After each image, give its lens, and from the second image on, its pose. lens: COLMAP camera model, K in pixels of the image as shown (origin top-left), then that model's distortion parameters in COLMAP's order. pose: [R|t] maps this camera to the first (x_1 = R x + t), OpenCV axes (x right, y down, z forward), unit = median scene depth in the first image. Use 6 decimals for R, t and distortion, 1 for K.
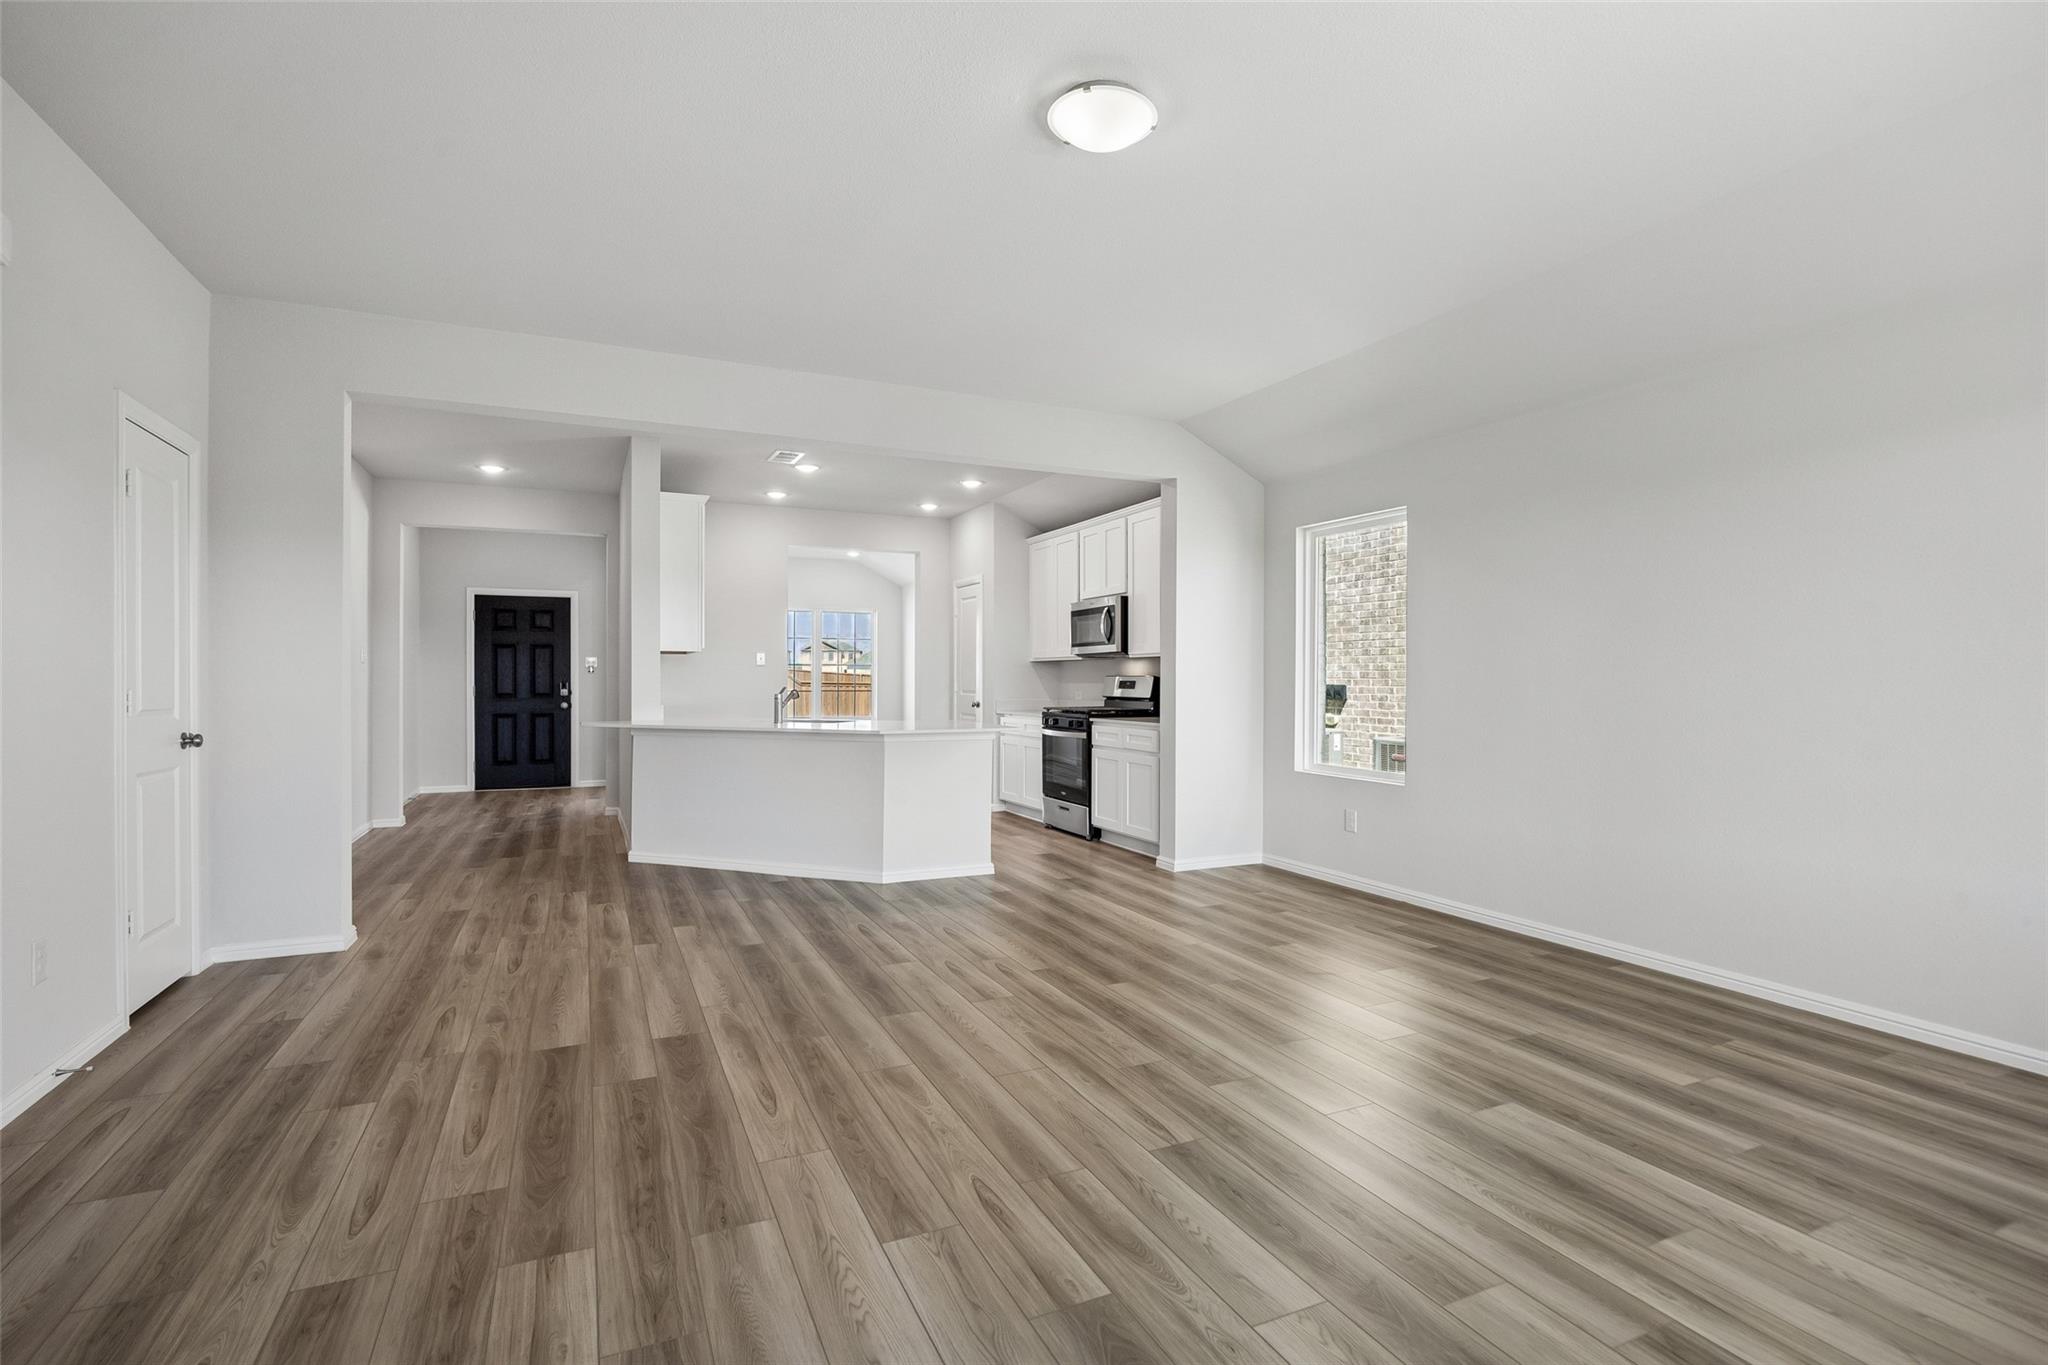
lens RADIAL K [[971.3, 0, 1028.6], [0, 971.3, 674.4], [0, 0, 1]] dist [-0.005118, -0.000469]
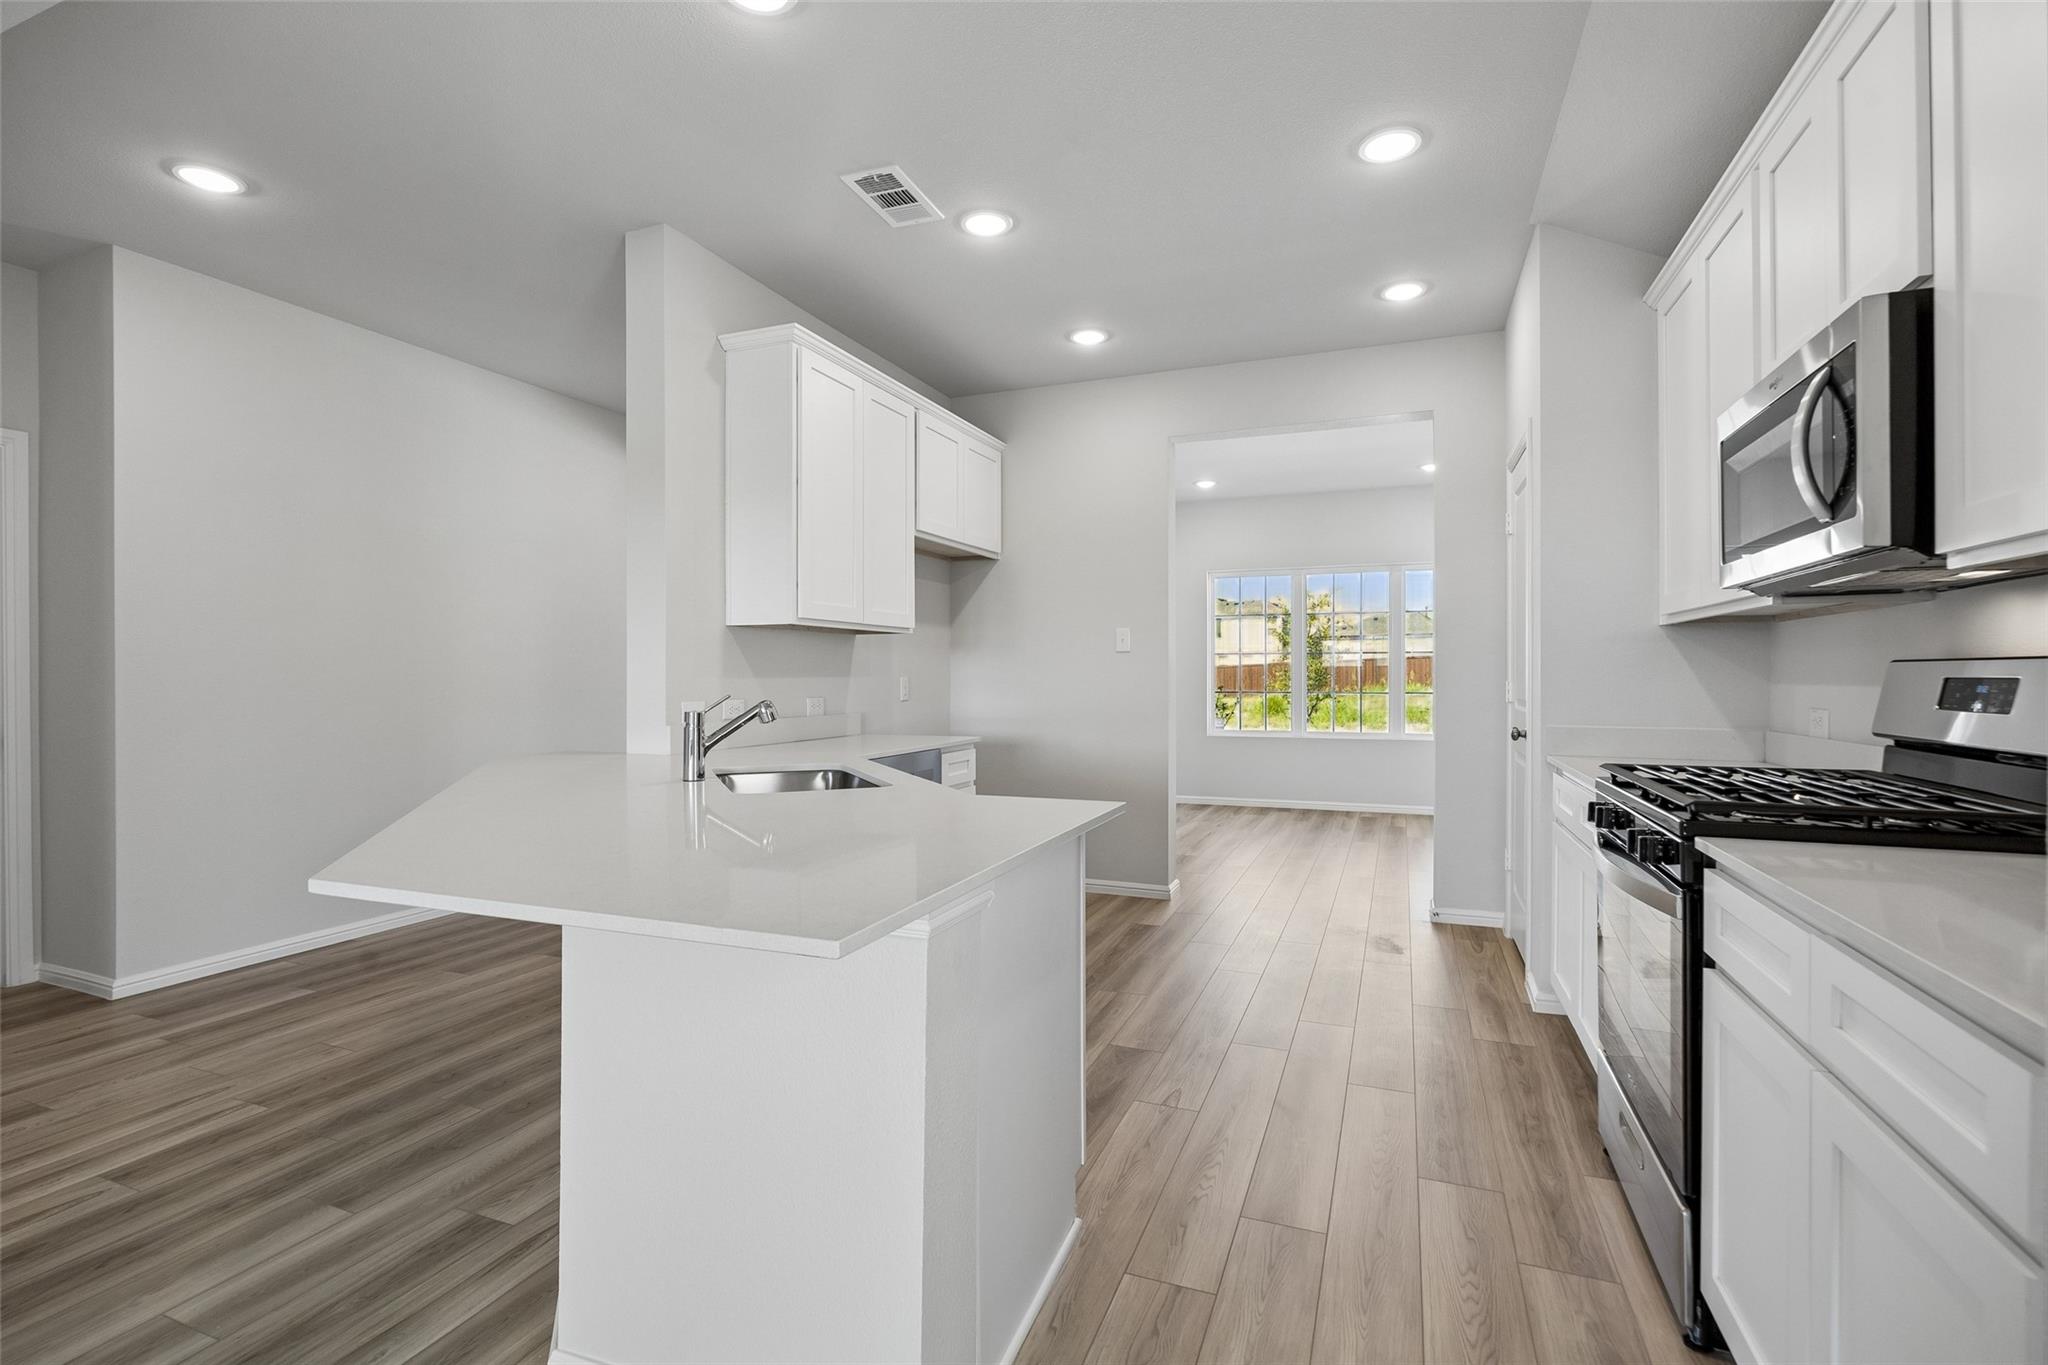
lens RADIAL K [[917.4, 0, 1031.3], [0, 917.4, 674.2], [0, 0, 1]] dist [-0.003046, -0.000077]
pose [[0.688329, -0.004472, -0.725385, 0.127968], [0.007965, 0.999967, 0.001393, 0.003694], [0.725355, -0.006736, 0.688342, 0.825178]]
